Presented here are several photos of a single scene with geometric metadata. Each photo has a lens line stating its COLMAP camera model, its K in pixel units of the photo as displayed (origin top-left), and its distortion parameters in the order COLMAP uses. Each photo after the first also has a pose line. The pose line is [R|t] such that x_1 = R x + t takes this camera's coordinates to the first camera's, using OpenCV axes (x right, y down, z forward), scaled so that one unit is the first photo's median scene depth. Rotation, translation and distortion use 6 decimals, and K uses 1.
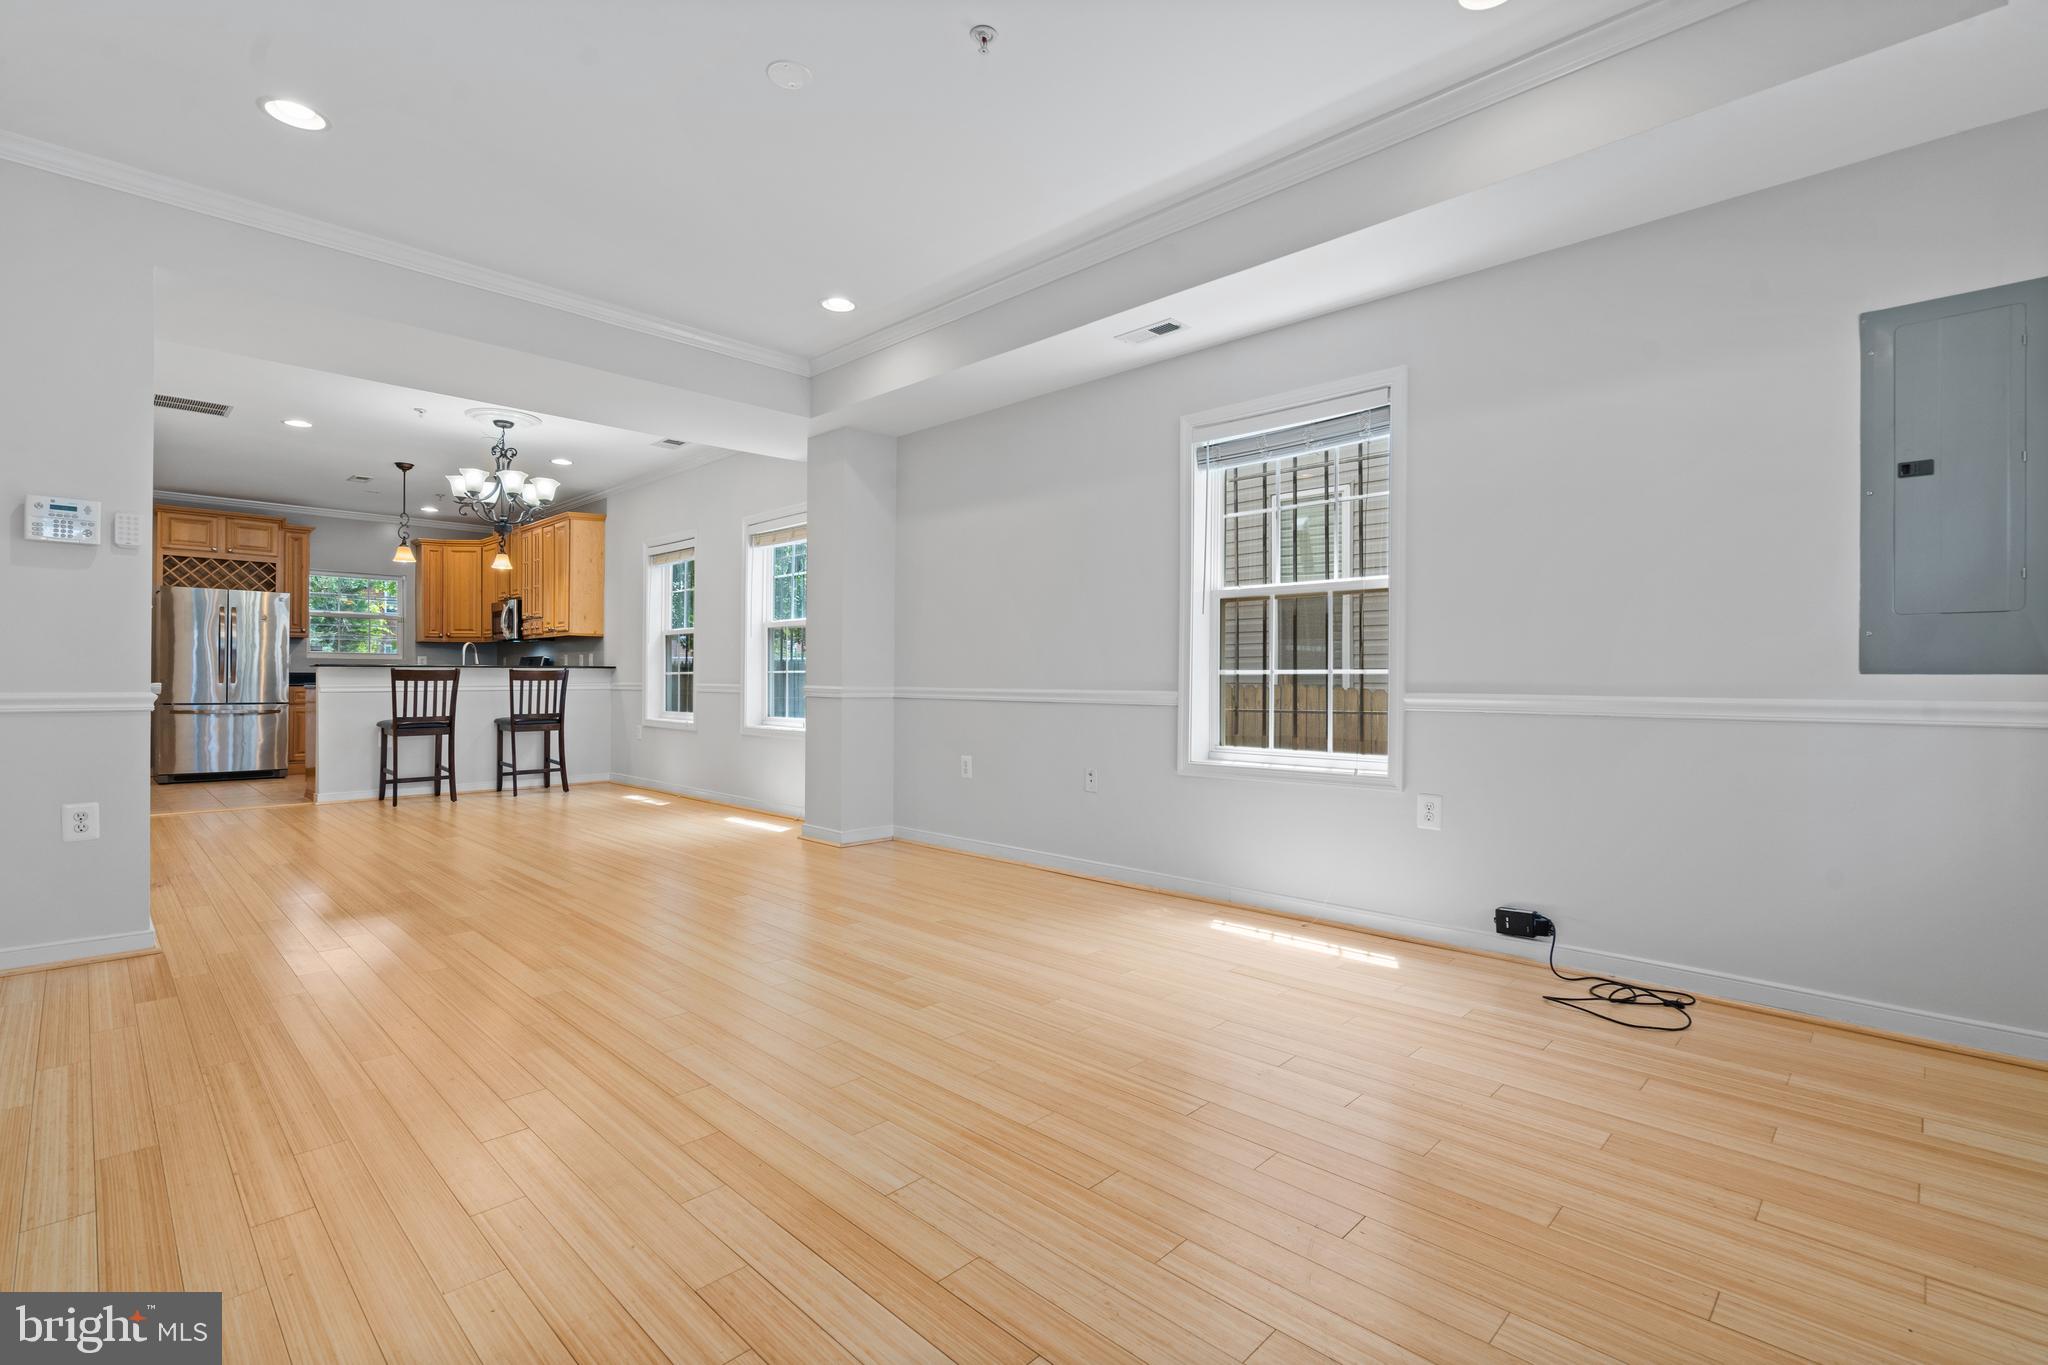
lens RADIAL K [[920.9, 0, 1032.2], [0, 920.9, 690.8], [0, 0, 1]] dist [-0.009905, 0.000816]
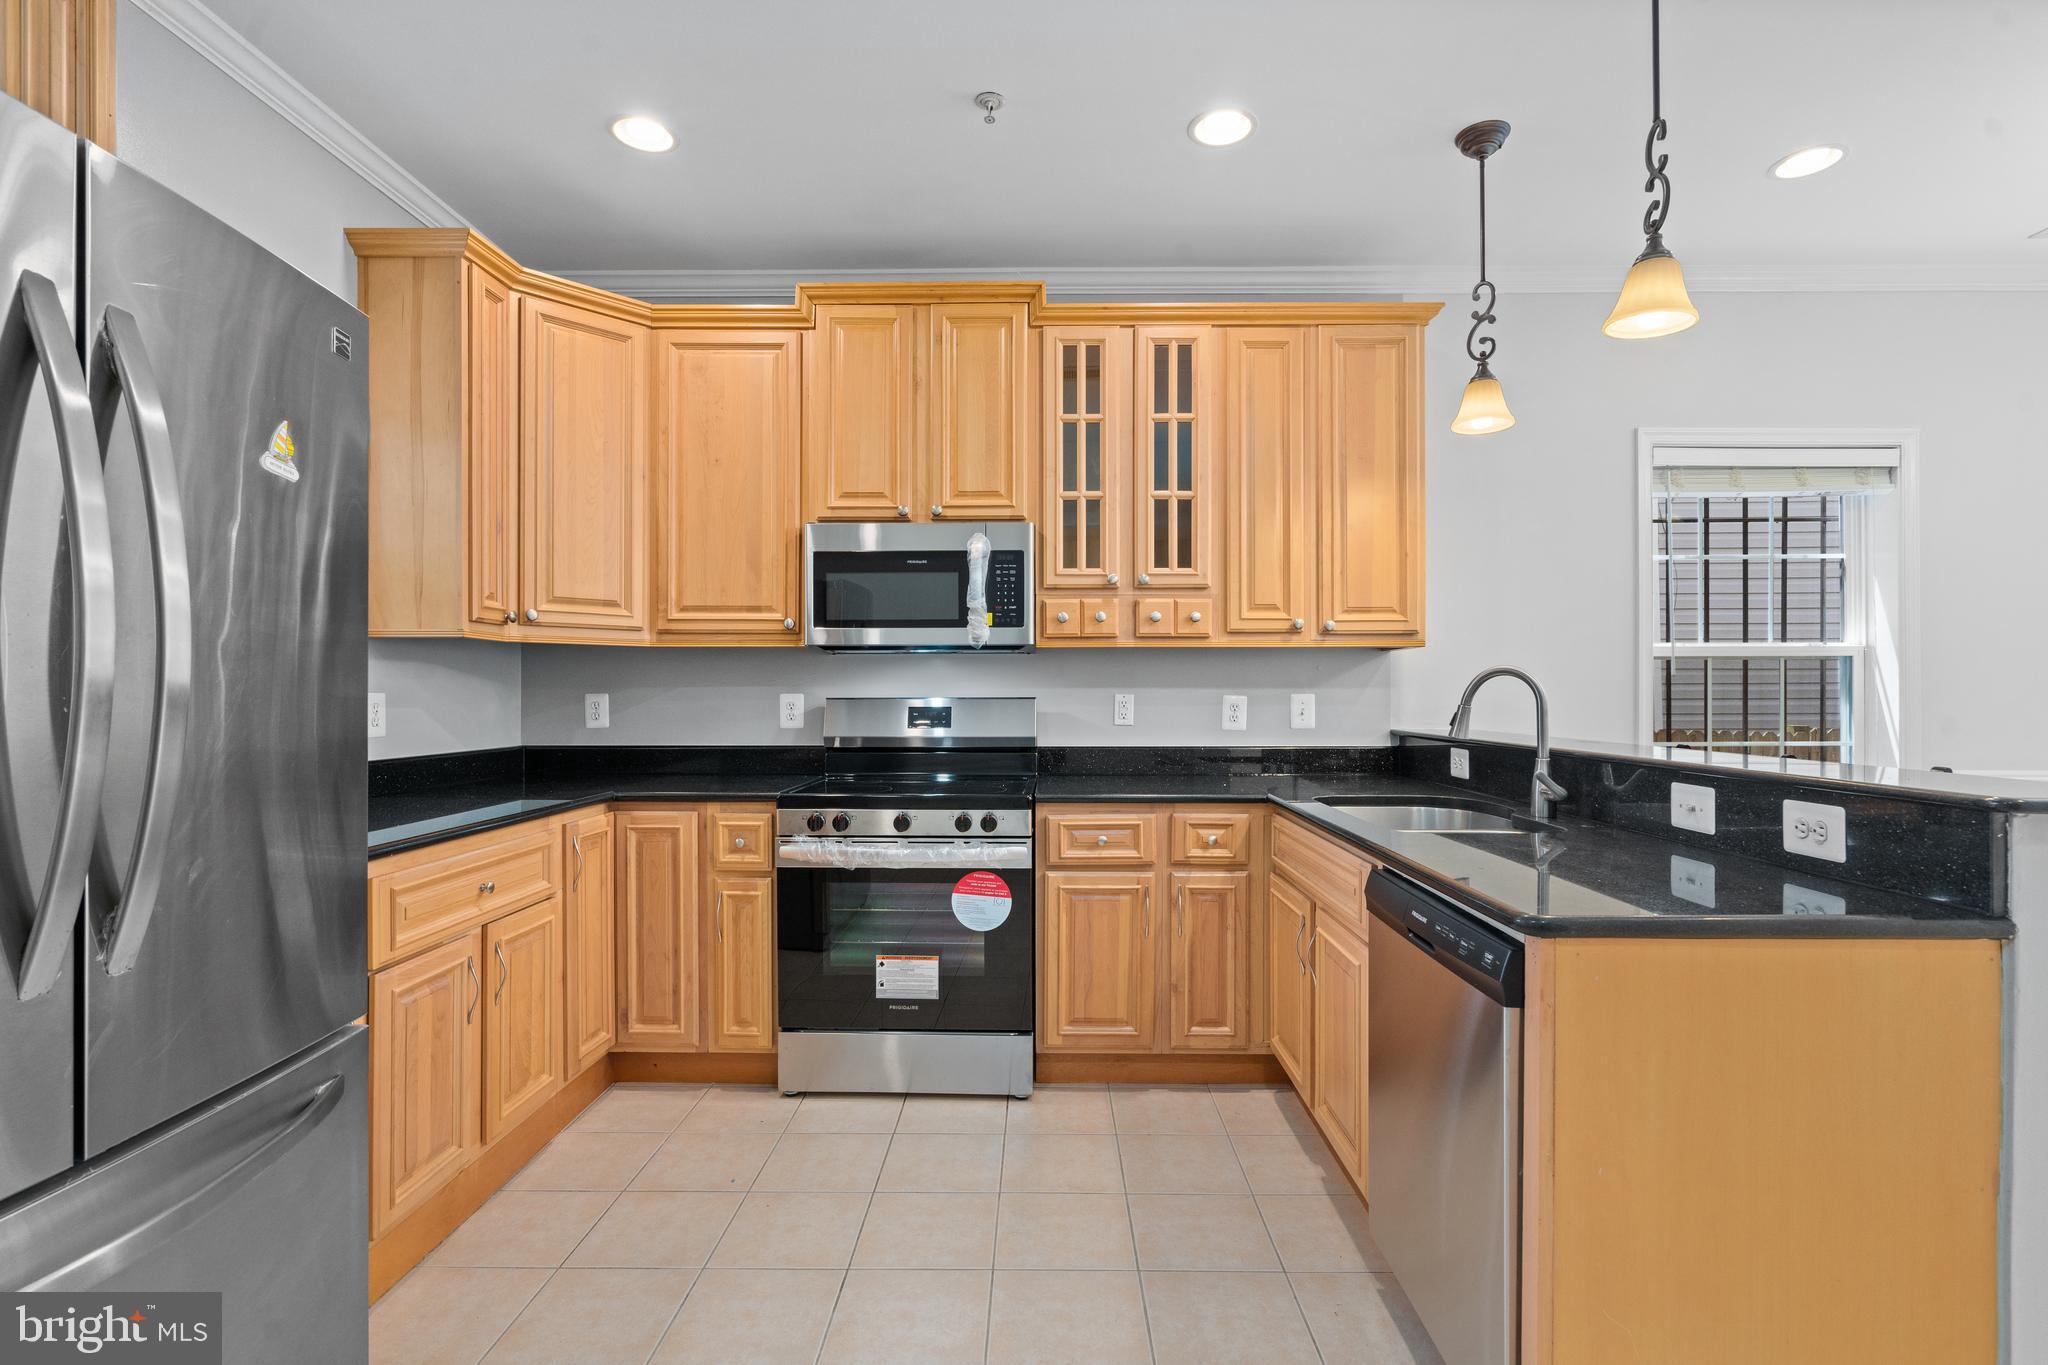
lens RADIAL K [[948.9, 0, 1033.2], [0, 948.9, 703.7], [0, 0, 1]] dist [-0.001423, 0.000944]
pose [[0.731064, -0.010770, 0.682223, -0.864123], [0.010470, 0.999935, 0.004566, -0.040881], [-0.682228, 0.003805, 0.731130, 0.825738]]
